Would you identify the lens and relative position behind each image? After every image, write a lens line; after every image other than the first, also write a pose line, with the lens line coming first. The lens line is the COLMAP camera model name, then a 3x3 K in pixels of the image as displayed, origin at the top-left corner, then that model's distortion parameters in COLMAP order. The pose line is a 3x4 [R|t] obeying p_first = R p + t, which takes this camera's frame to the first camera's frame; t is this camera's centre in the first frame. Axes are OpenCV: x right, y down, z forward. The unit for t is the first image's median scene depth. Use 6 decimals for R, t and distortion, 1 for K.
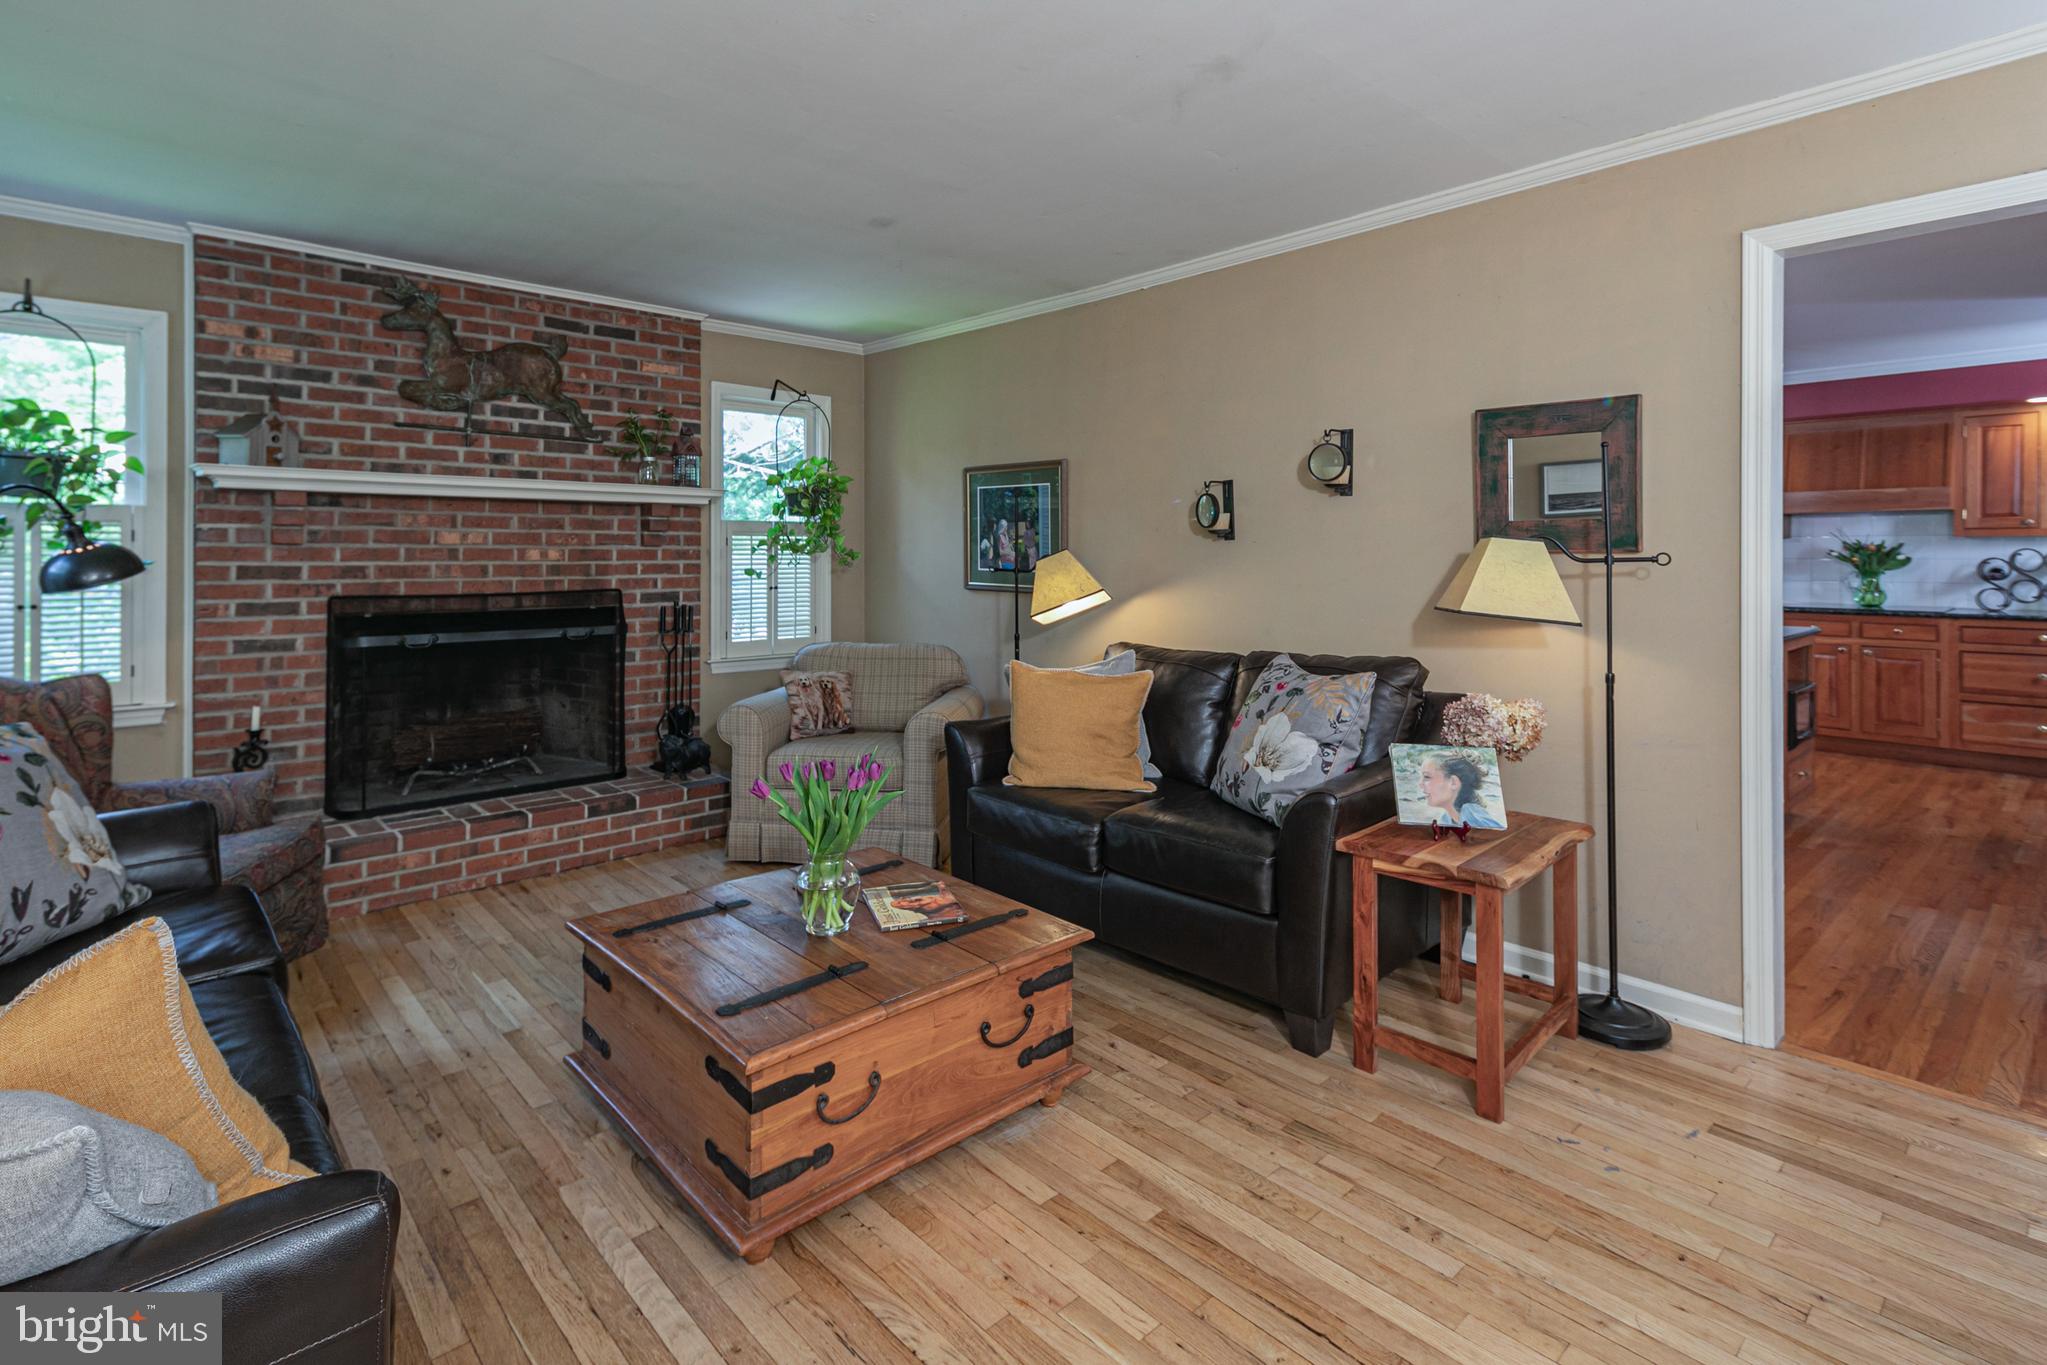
lens RADIAL K [[983.1, 0, 1004.3], [0, 983.1, 553.8], [0, 0, 1]] dist [0.029149, -0.007793]
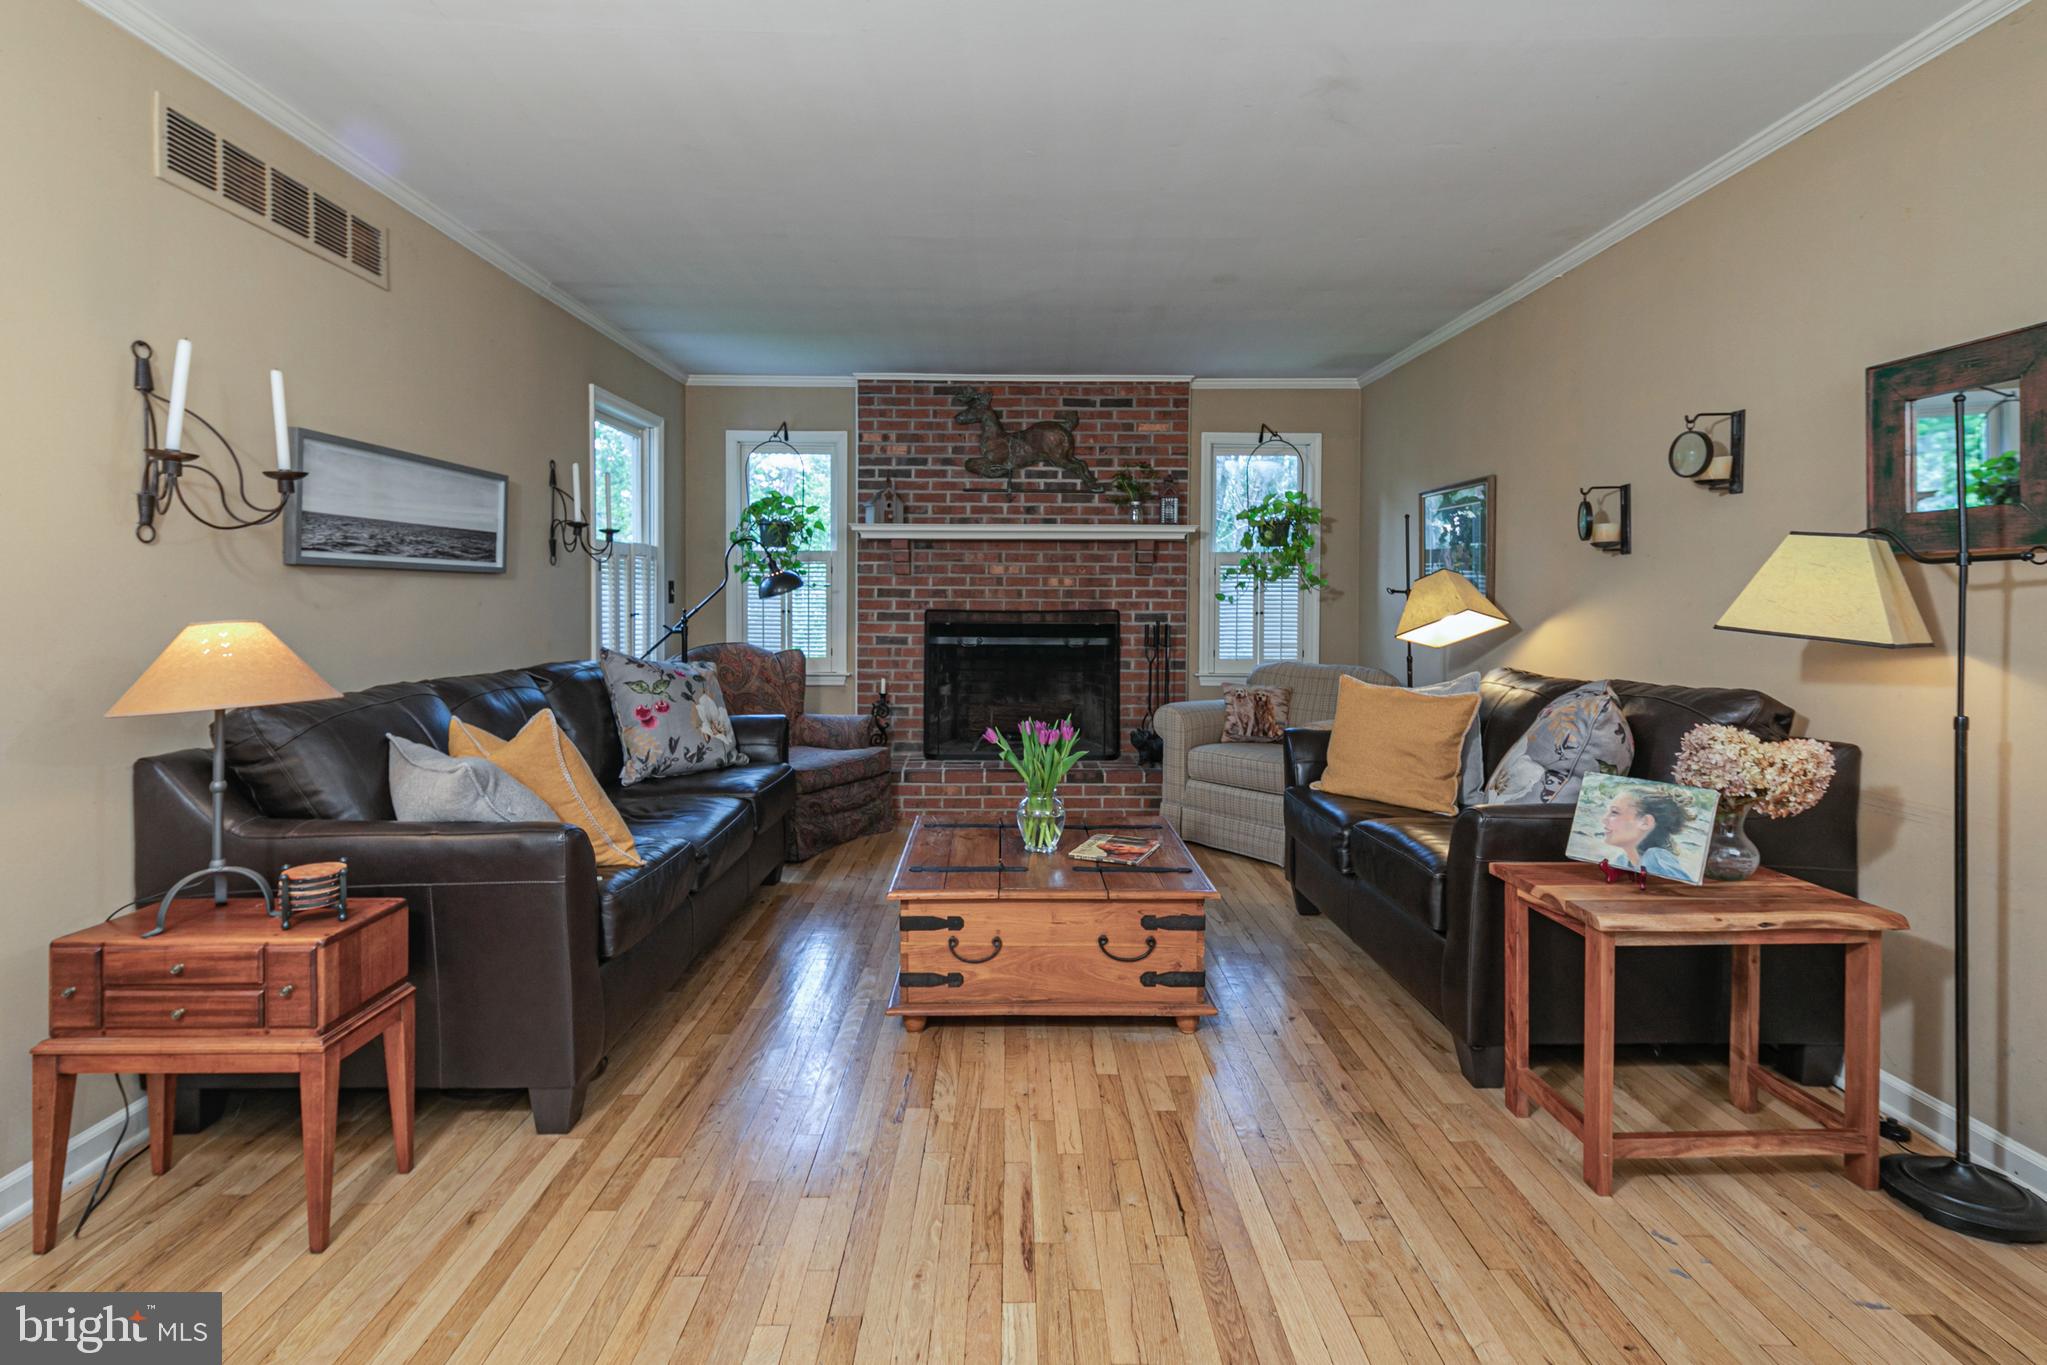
lens RADIAL K [[983.1, 0, 1026.4], [0, 983.1, 611.9], [0, 0, 1]] dist [0.029149, -0.007793]
pose [[0.745567, 0.011442, -0.666332, 0.431102], [-0.003302, 0.999904, 0.013476, 0.027396], [0.666422, -0.007848, 0.745533, 0.003834]]
